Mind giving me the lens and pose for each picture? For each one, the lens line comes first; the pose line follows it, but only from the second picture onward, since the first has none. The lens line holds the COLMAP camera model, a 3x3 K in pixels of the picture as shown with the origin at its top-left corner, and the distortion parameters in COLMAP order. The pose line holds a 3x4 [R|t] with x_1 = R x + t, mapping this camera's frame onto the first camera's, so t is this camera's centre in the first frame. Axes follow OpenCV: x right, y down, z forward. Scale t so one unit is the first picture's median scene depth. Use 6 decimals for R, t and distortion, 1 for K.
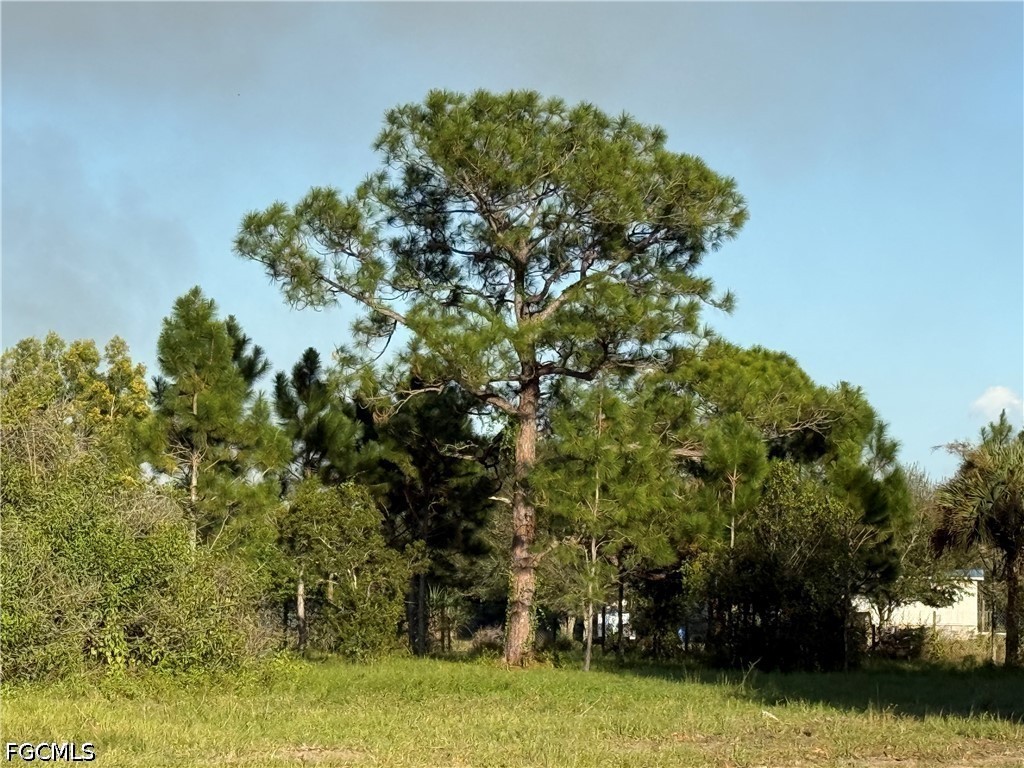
lens RADIAL K [[3302.4, 0, 470.2], [0, 3302.4, 406.0], [0, 0, 1]] dist [0.129448, 0.000000]
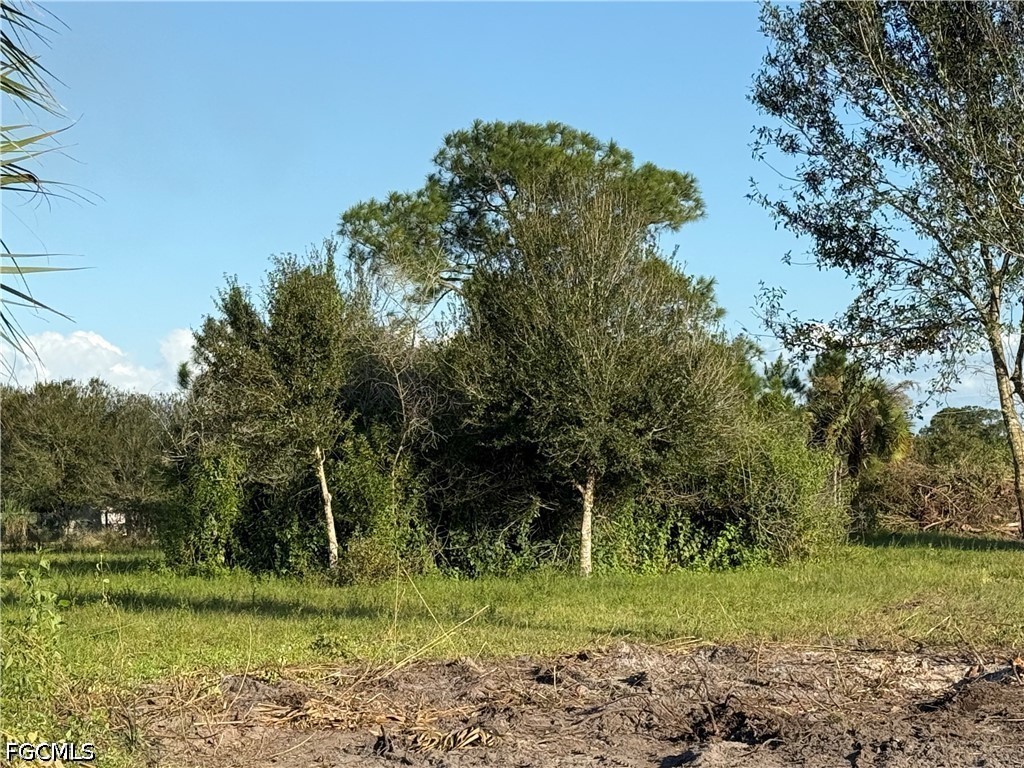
lens RADIAL K [[2566.5, 0, 460.8], [0, 2566.5, 414.8], [0, 0, 1]] dist [0.118882, 0.000000]
pose [[0.929399, -0.021243, 0.368464, -0.402087], [0.012061, 0.999557, 0.027204, -0.004276], [-0.368879, -0.020839, 0.929244, 0.031408]]
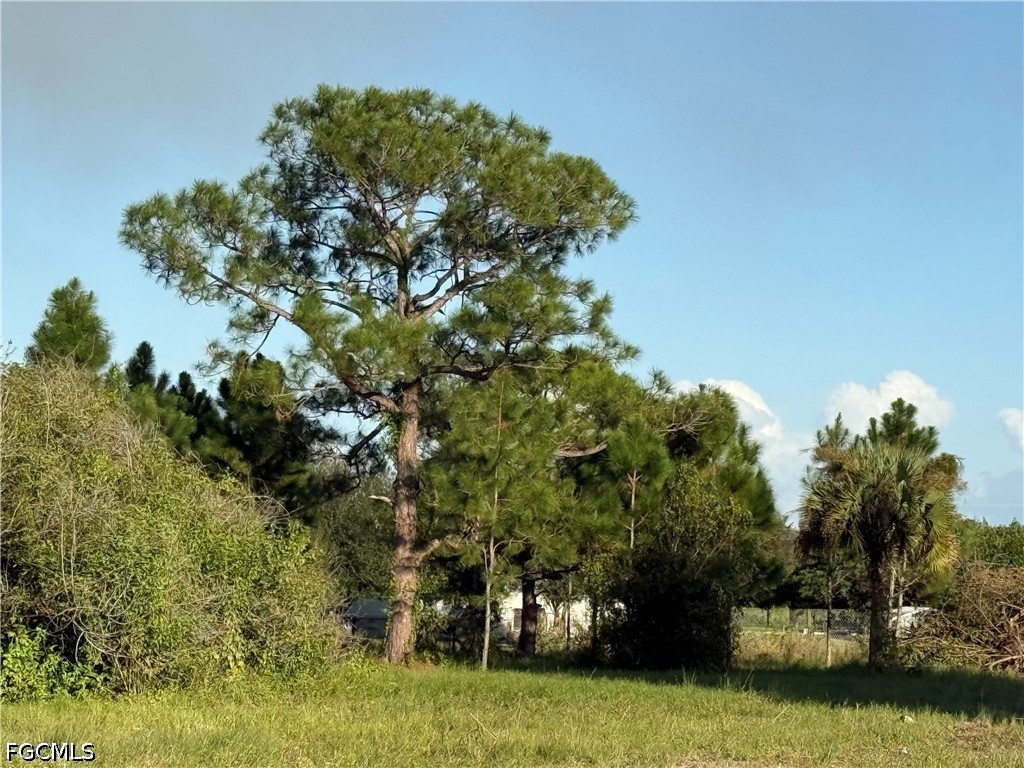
lens RADIAL K [[3302.4, 0, 517.6], [0, 3302.4, 379.6], [0, 0, 1]] dist [0.129448, 0.000000]
pose [[0.984591, 0.013740, 0.174334, -0.124478], [-0.012757, 0.999896, -0.006756, -0.001241], [-0.174409, 0.004428, 0.984663, 0.013581]]
